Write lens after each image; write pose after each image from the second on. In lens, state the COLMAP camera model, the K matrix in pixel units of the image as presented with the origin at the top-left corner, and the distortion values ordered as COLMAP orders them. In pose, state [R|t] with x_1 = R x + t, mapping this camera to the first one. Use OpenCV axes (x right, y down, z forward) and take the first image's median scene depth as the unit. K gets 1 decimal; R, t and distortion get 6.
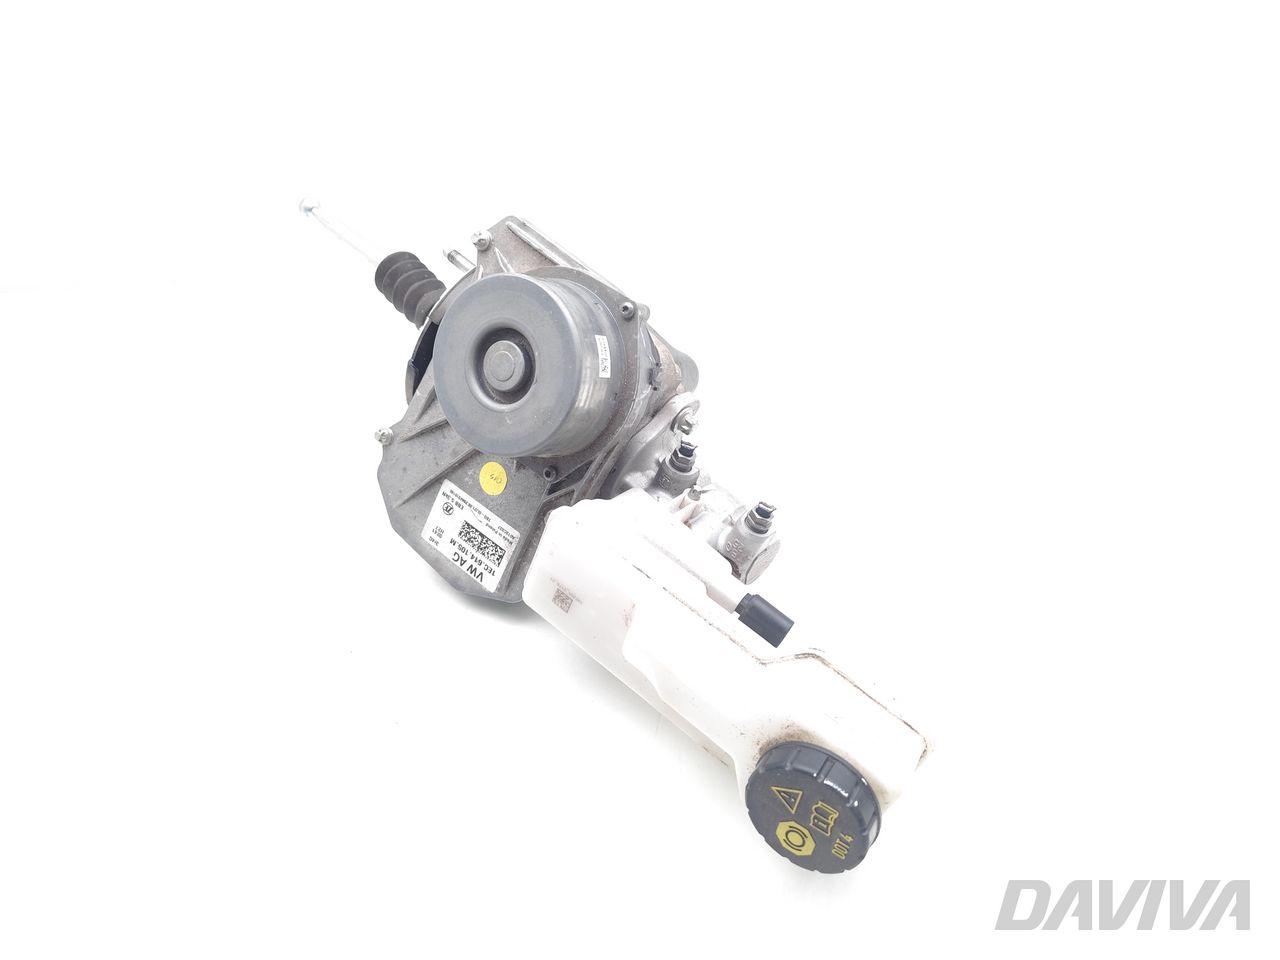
lens RADIAL K [[856.2, 0, 640.8], [0, 856.2, 479.1], [0, 0, 1]] dist [-0.004234, -0.000546]
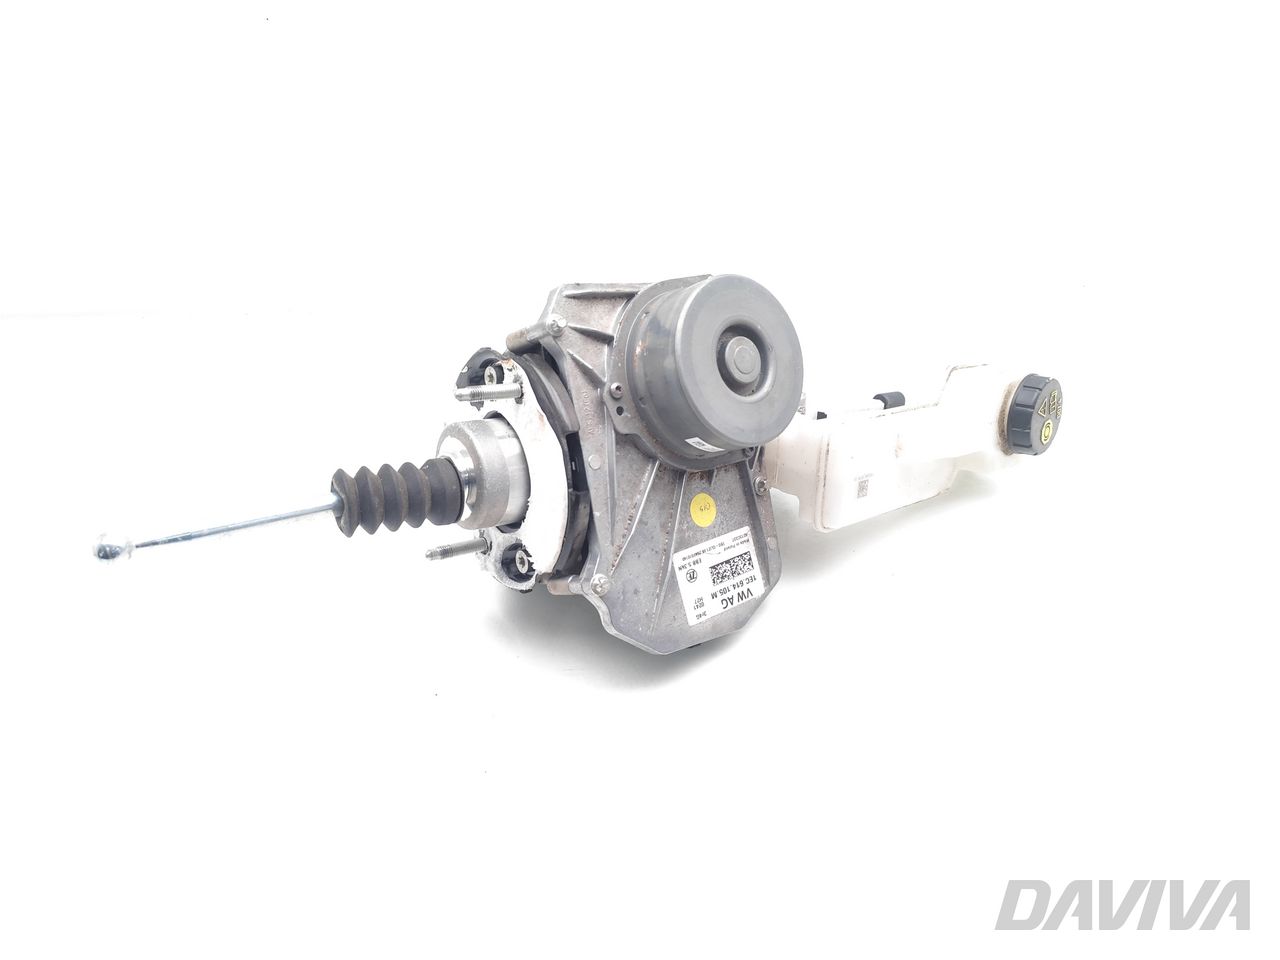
lens RADIAL K [[856.2, 0, 640.9], [0, 856.2, 480.7], [0, 0, 1]] dist [-0.004234, -0.000546]
pose [[0.244919, -0.575847, 0.780010, -0.930644], [0.660574, 0.687998, 0.300502, -0.363862], [-0.709688, 0.441655, 0.548893, 0.486373]]
